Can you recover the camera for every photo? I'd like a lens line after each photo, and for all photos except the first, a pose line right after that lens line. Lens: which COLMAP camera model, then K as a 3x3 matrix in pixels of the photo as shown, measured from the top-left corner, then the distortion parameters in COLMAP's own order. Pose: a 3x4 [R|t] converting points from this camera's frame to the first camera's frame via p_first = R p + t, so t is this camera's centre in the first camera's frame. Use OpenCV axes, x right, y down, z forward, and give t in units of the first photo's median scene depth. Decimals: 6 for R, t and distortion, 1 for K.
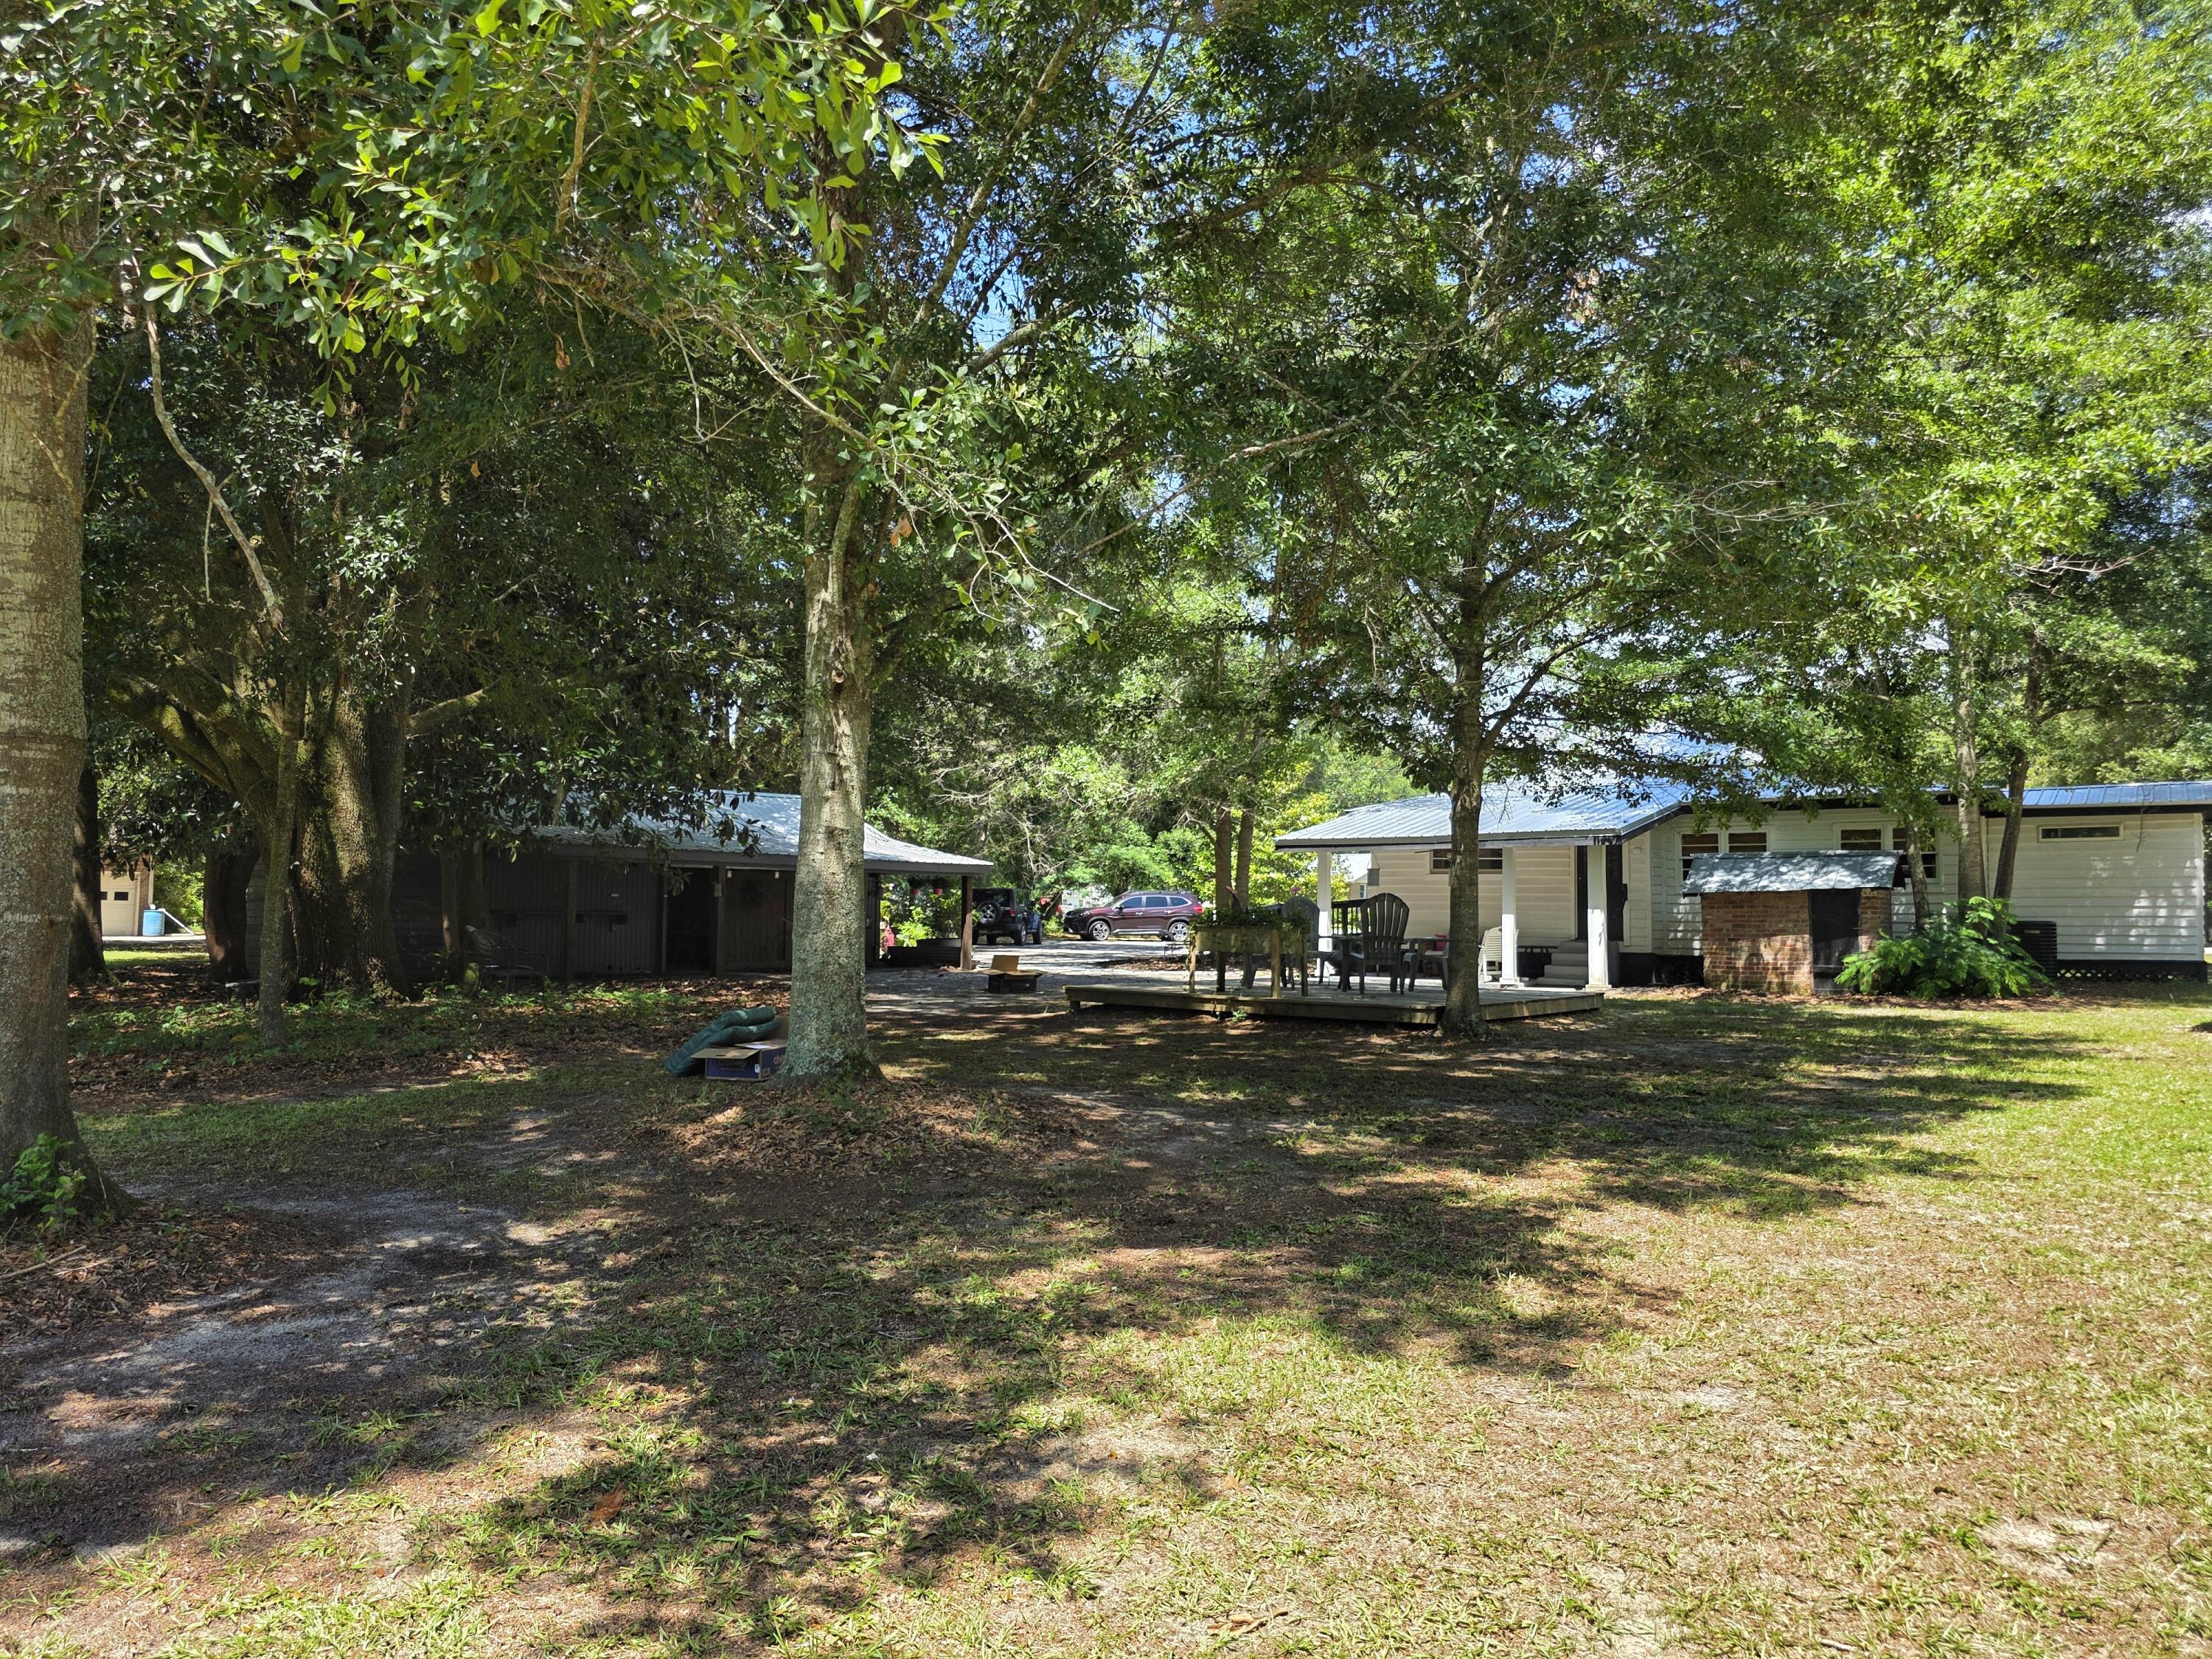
lens RADIAL K [[1505.9, 0, 1106.0], [0, 1505.9, 829.5], [0, 0, 1]] dist [-0.033885, 0.057287]
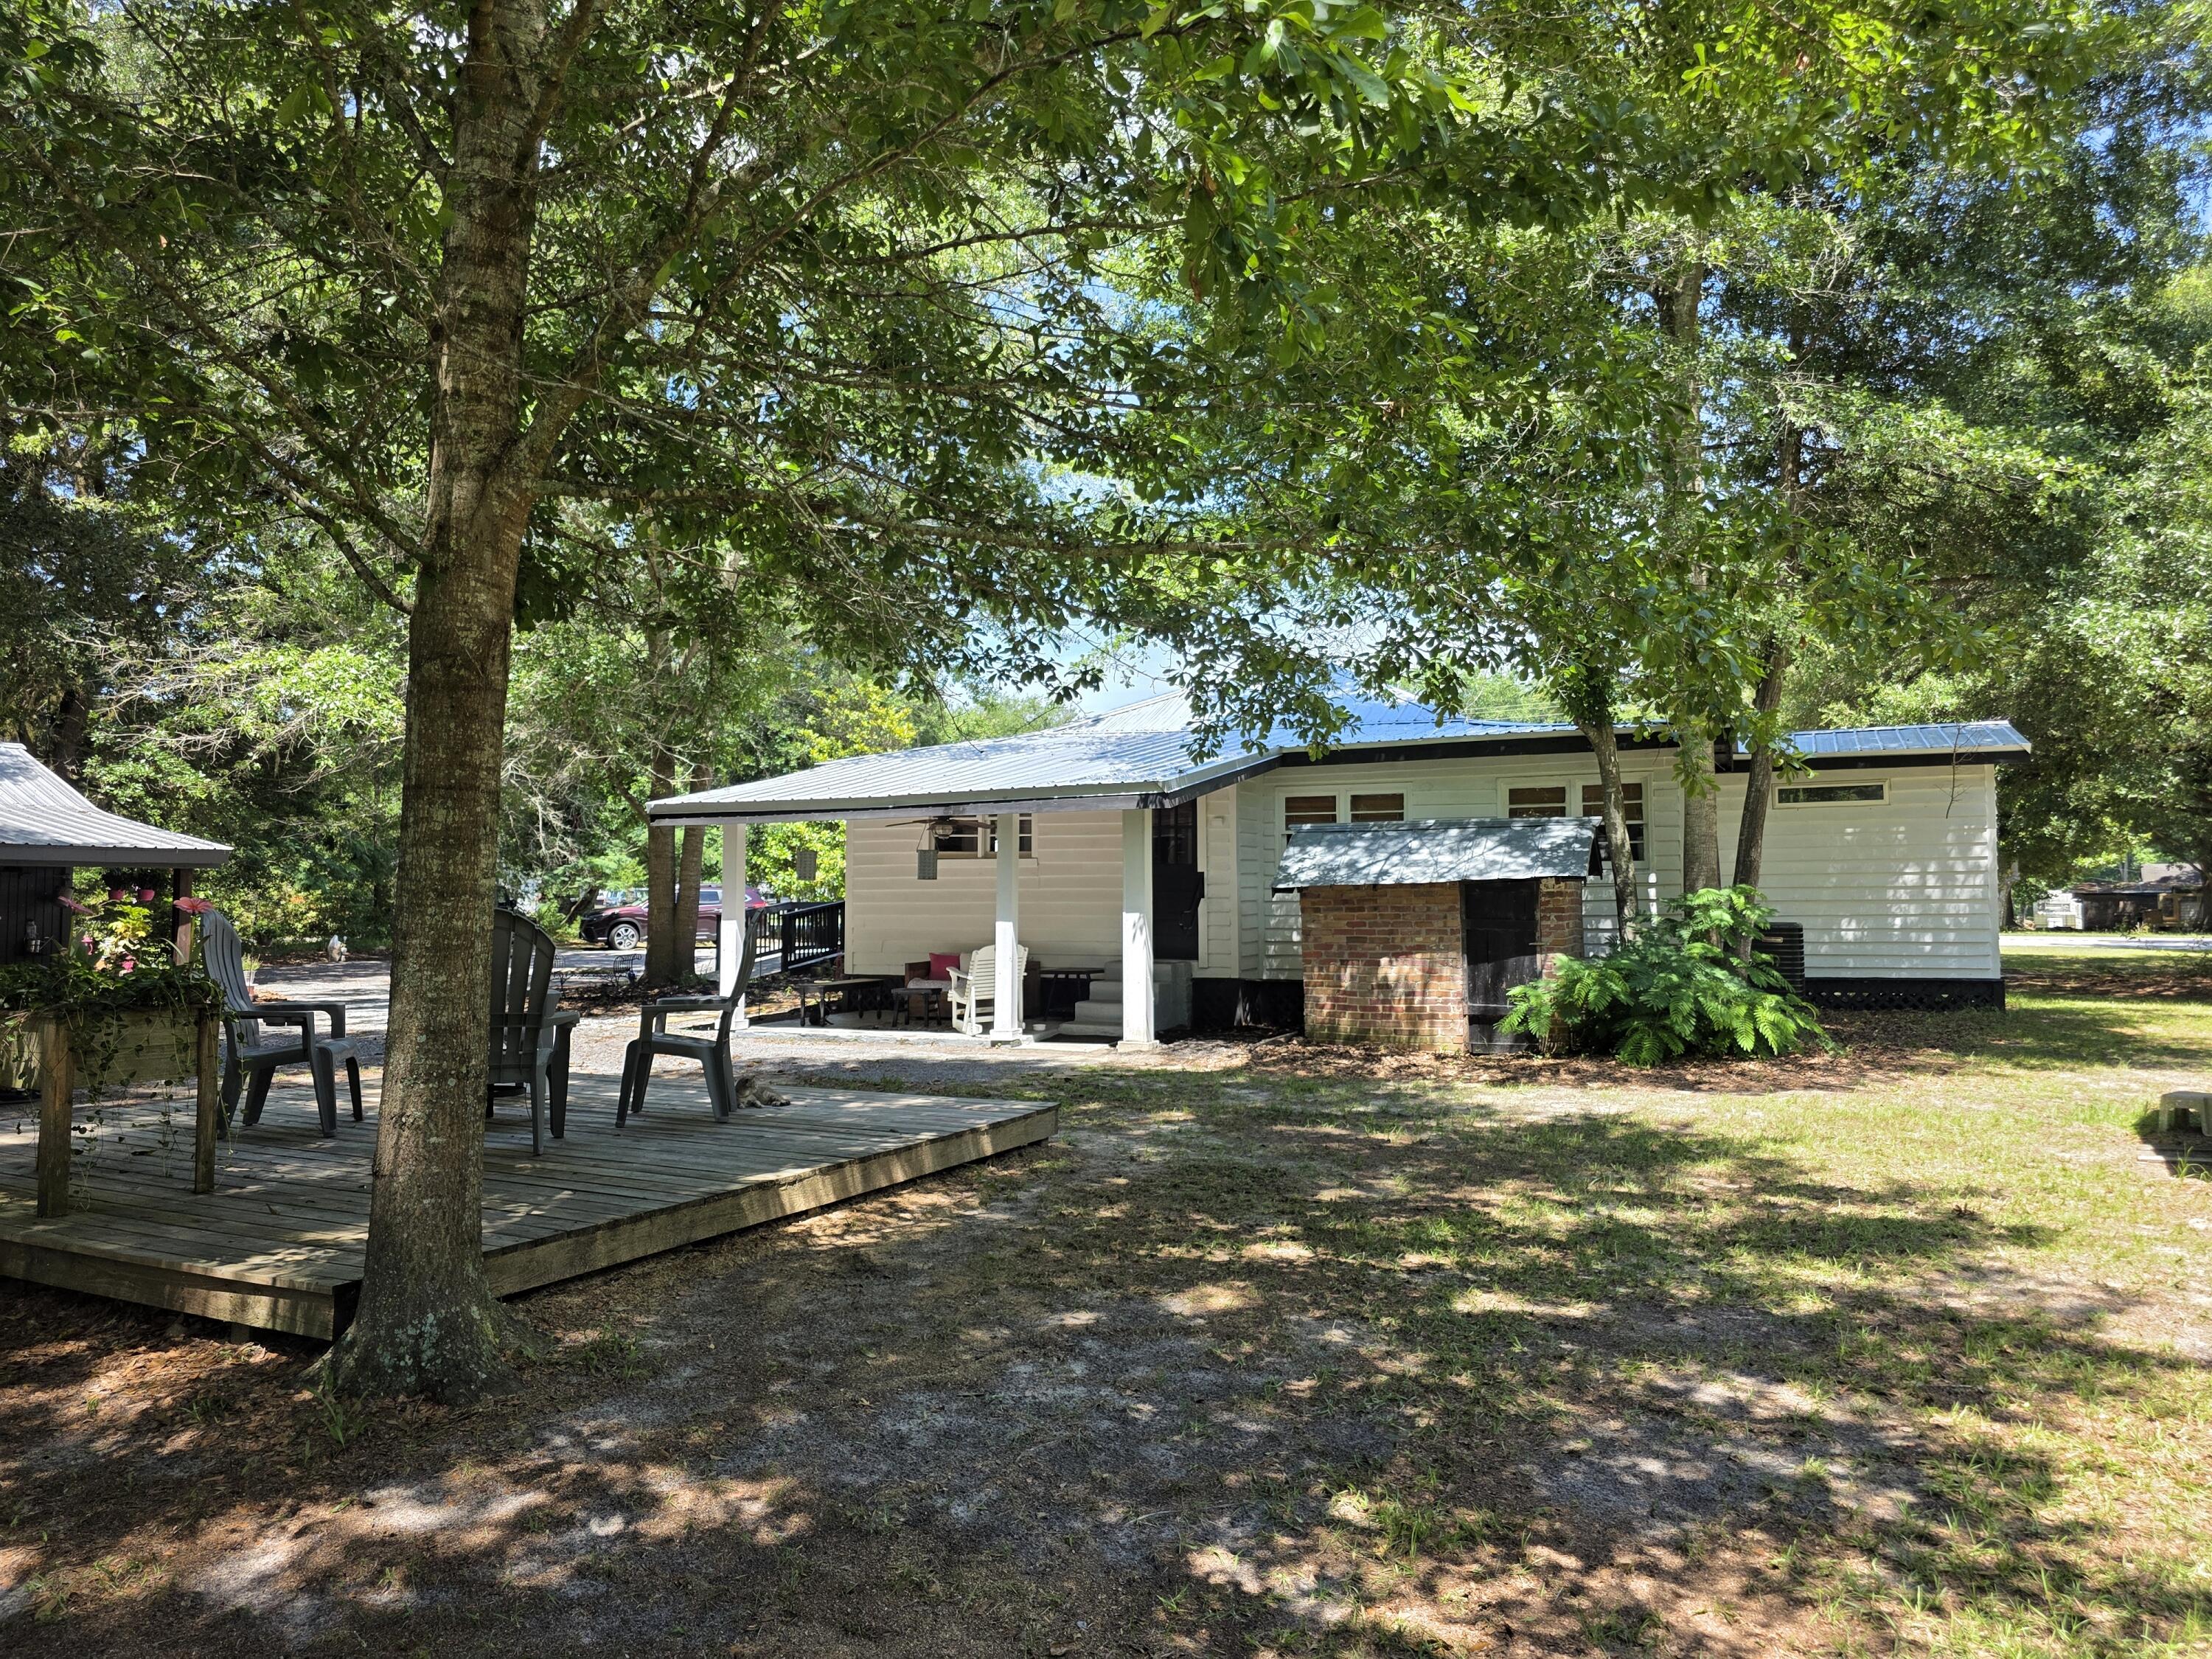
lens RADIAL K [[1505.9, 0, 1106.0], [0, 1505.9, 829.5], [0, 0, 1]] dist [-0.033885, 0.057287]
pose [[0.982678, -0.006784, 0.185197, 0.199027], [0.004890, 0.999931, 0.010682, 0.011108], [-0.185257, -0.009592, 0.982643, 0.393612]]
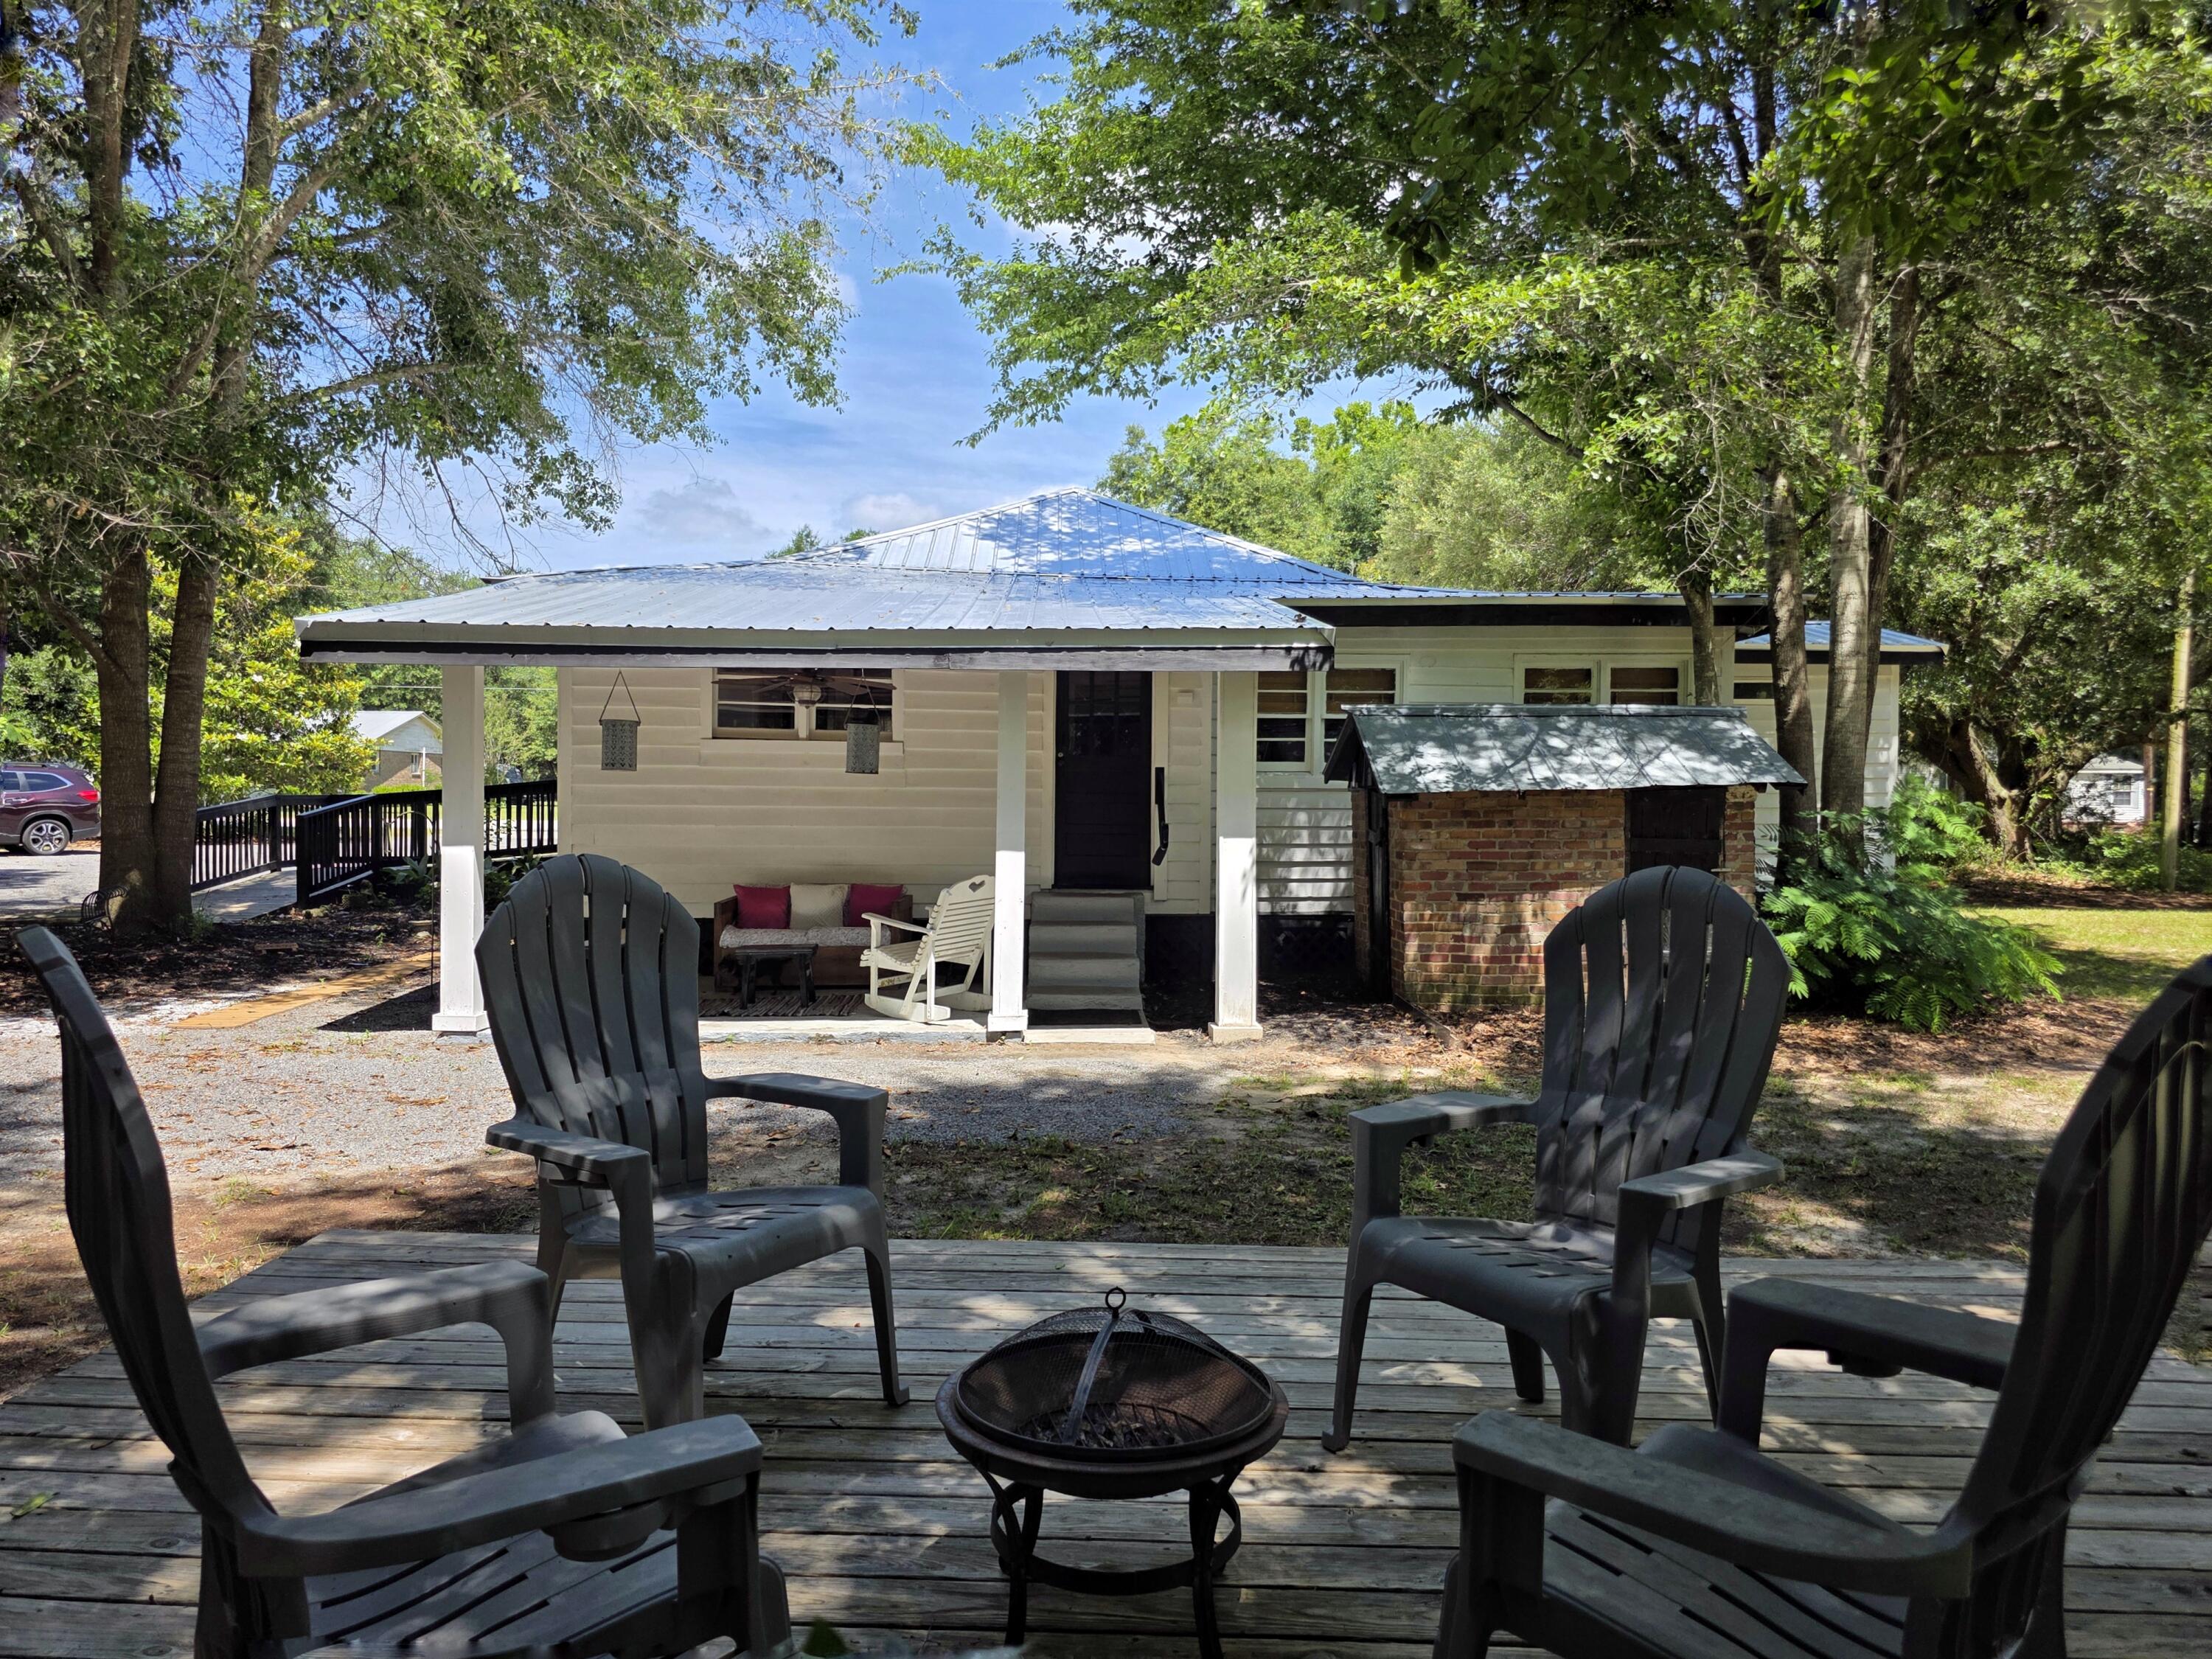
lens RADIAL K [[1505.9, 0, 1106.0], [0, 1505.9, 829.5], [0, 0, 1]] dist [-0.033885, 0.057287]
pose [[0.800899, -0.018029, 0.598528, 0.061887], [-0.034201, 0.996538, 0.075783, 0.022072], [-0.597822, -0.081165, 0.797509, 0.684251]]
